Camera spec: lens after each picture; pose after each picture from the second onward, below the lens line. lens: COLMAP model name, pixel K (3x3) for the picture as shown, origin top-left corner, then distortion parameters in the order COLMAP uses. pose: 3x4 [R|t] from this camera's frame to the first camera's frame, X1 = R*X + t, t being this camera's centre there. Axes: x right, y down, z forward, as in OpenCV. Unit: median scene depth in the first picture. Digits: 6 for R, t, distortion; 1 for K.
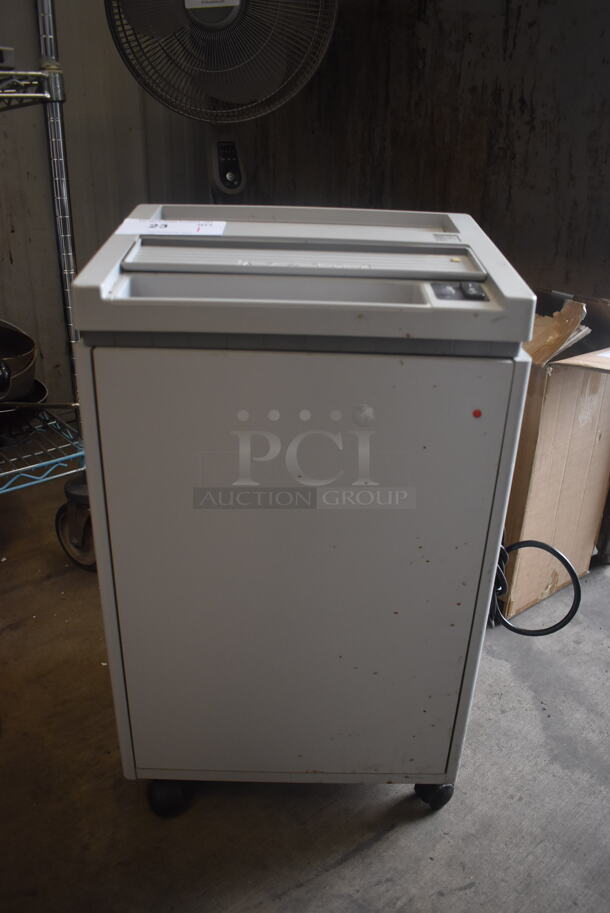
lens RADIAL K [[712.5, 0, 305.0], [0, 712.5, 456.5], [0, 0, 1]] dist [-0.093522, 0.002790]
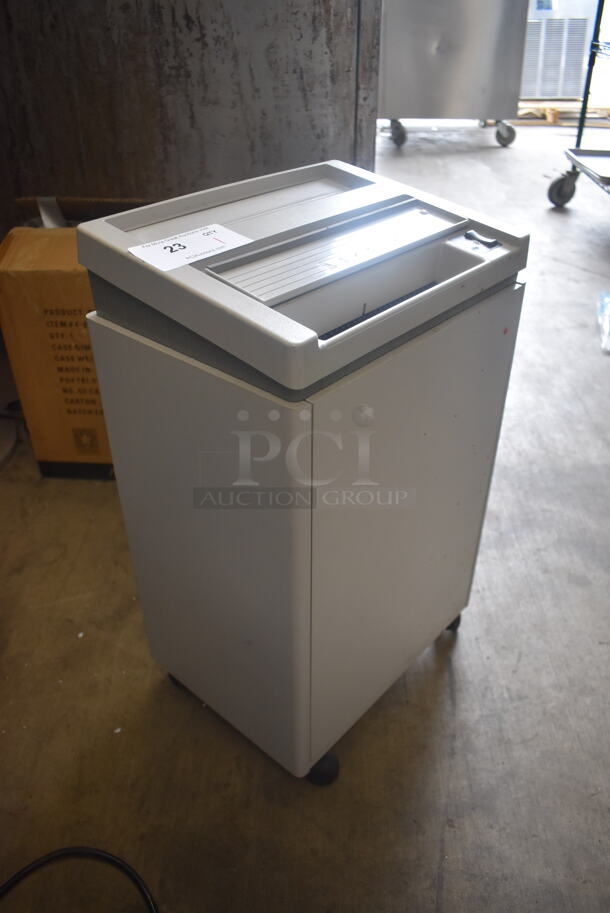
lens RADIAL K [[712.5, 0, 305.0], [0, 712.5, 456.5], [0, 0, 1]] dist [-0.093522, 0.002790]
pose [[0.665282, -0.444095, 0.600150, -0.449042], [0.327635, 0.895975, 0.299806, -0.187459], [-0.670862, -0.002825, 0.741577, 0.148429]]
